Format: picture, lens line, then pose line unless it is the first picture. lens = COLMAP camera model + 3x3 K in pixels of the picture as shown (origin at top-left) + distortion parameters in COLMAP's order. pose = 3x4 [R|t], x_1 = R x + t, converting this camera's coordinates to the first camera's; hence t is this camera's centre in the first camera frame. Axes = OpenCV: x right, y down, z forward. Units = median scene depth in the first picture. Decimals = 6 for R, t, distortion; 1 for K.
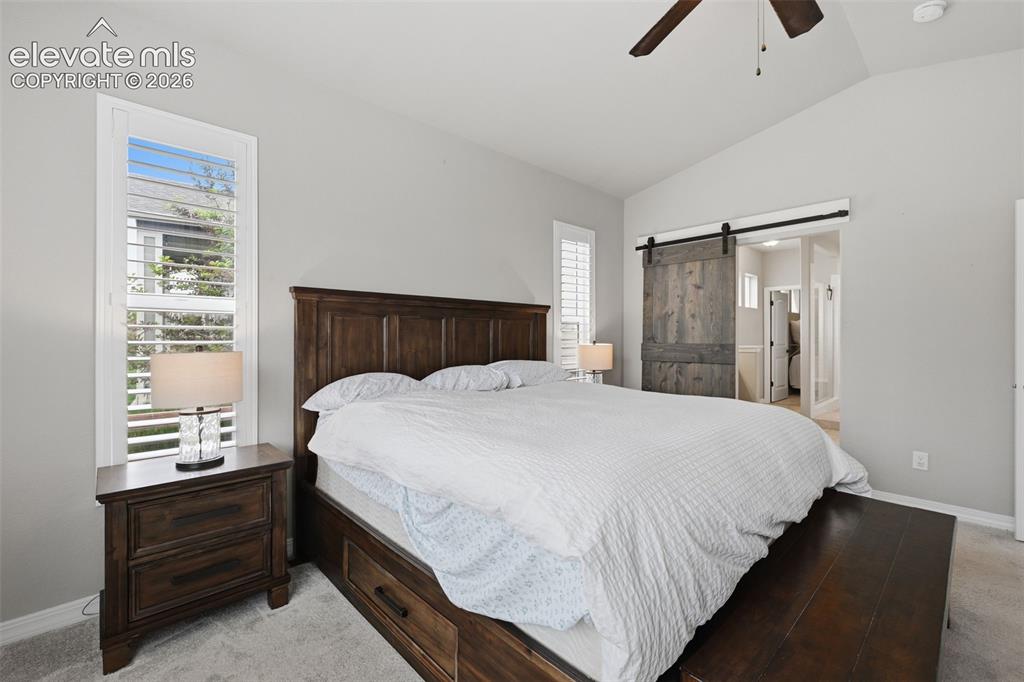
lens RADIAL K [[437.1, 0, 515.1], [0, 437.1, 337.6], [0, 0, 1]] dist [-0.001221, -0.000074]
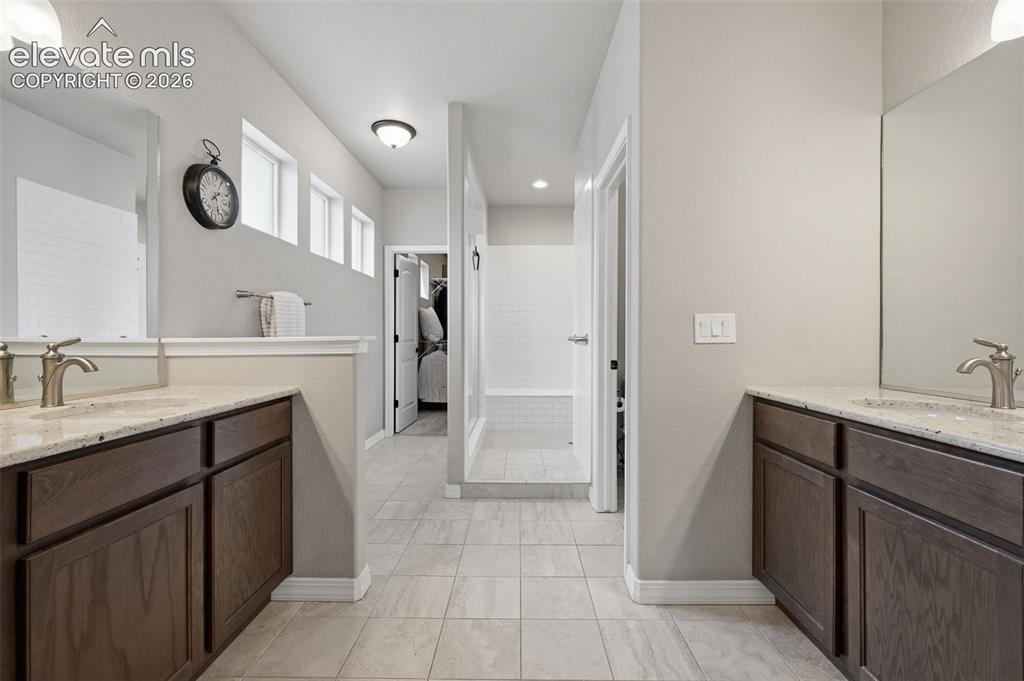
lens RADIAL K [[437.1, 0, 514.6], [0, 437.1, 337.4], [0, 0, 1]] dist [-0.001221, -0.000074]
pose [[0.702657, 0.003272, 0.711521, 0.264215], [-0.002116, 0.999995, -0.002509, 0.013458], [-0.711525, 0.000257, 0.702660, 0.444782]]
